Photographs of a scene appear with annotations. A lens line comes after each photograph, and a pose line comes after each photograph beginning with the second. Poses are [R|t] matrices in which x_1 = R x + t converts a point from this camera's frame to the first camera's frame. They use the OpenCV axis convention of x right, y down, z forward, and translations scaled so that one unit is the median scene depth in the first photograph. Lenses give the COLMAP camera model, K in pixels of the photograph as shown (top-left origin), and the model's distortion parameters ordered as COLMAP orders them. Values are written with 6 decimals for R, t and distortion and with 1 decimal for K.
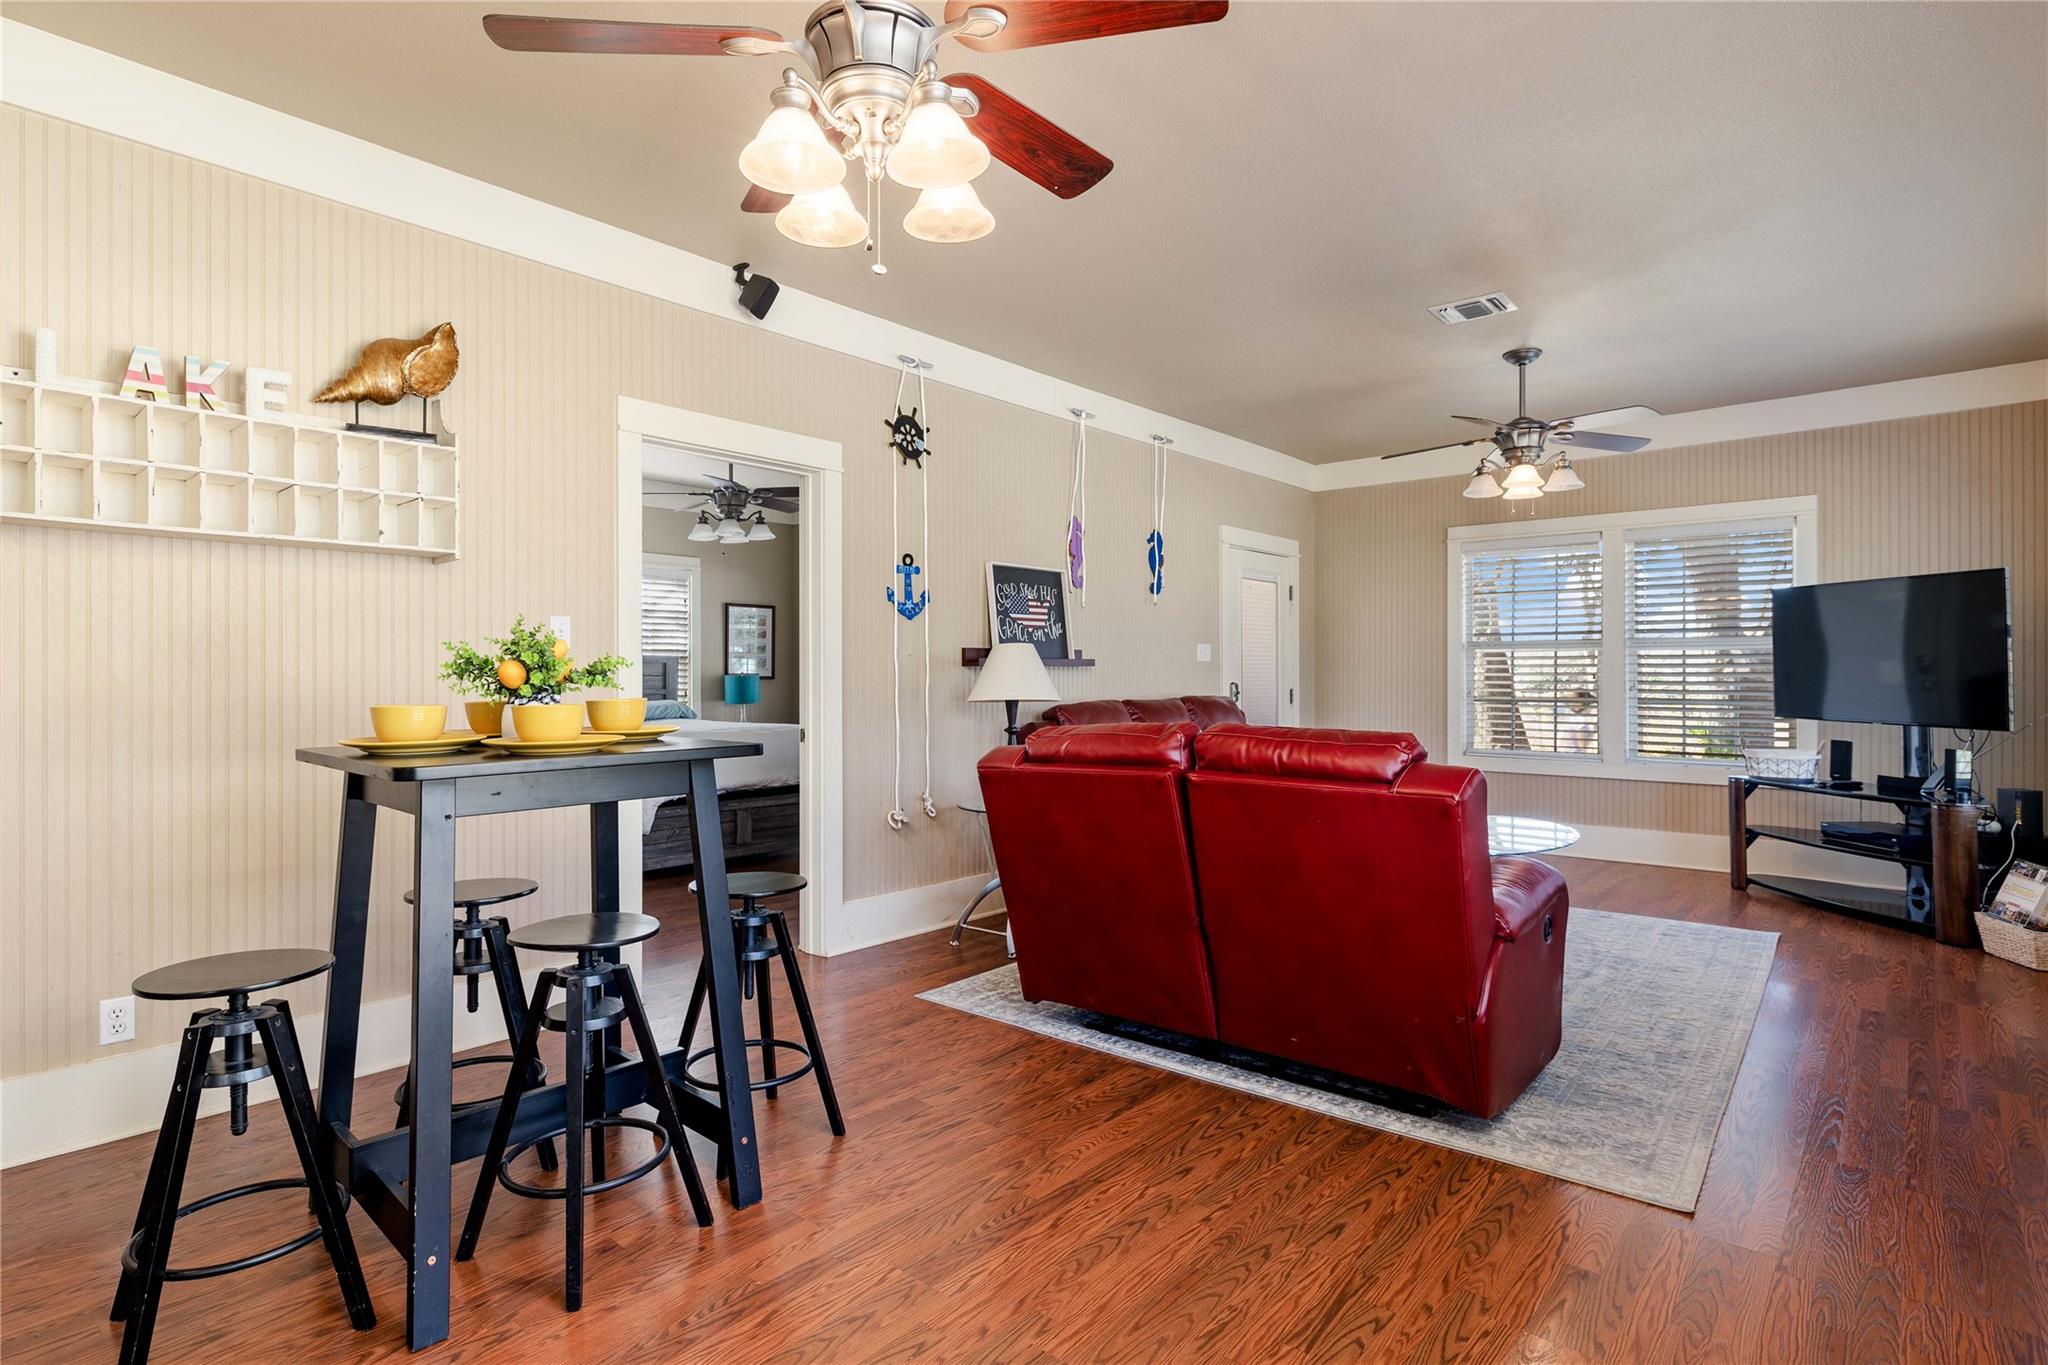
lens RADIAL K [[1012.4, 0, 1024.1], [0, 1012.4, 667.3], [0, 0, 1]] dist [-0.000898, 0.000333]
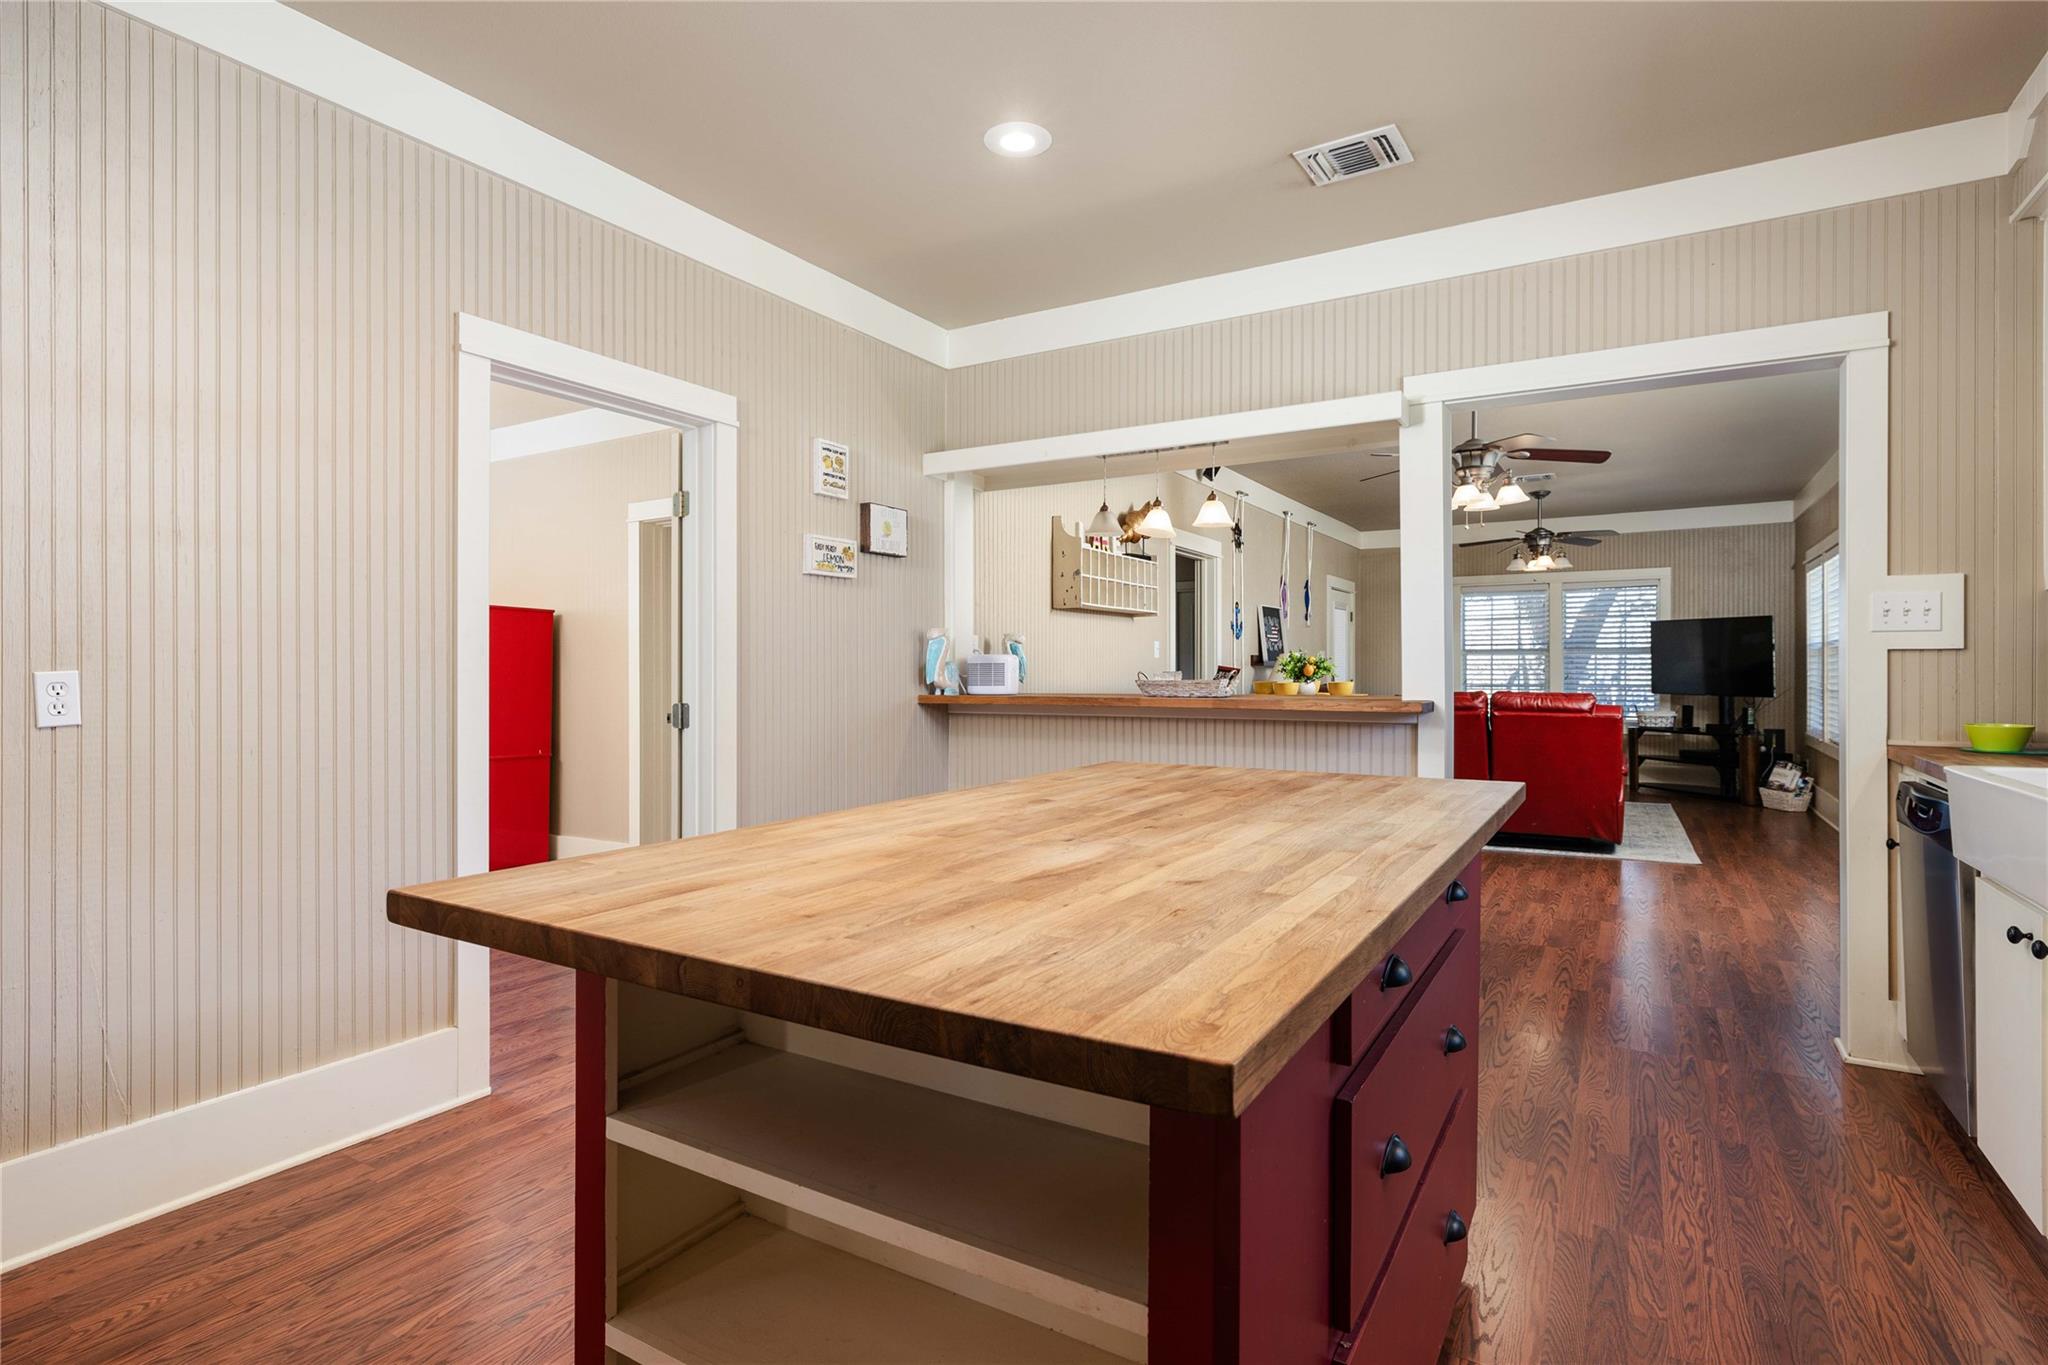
lens RADIAL K [[1012.4, 0, 1024.1], [0, 1012.4, 667.3], [0, 0, 1]] dist [-0.000898, 0.000333]
pose [[0.984418, -0.000809, 0.175840, -0.714400], [0.000200, 0.999994, 0.003482, -0.003747], [-0.175842, -0.003392, 0.984413, -0.605858]]
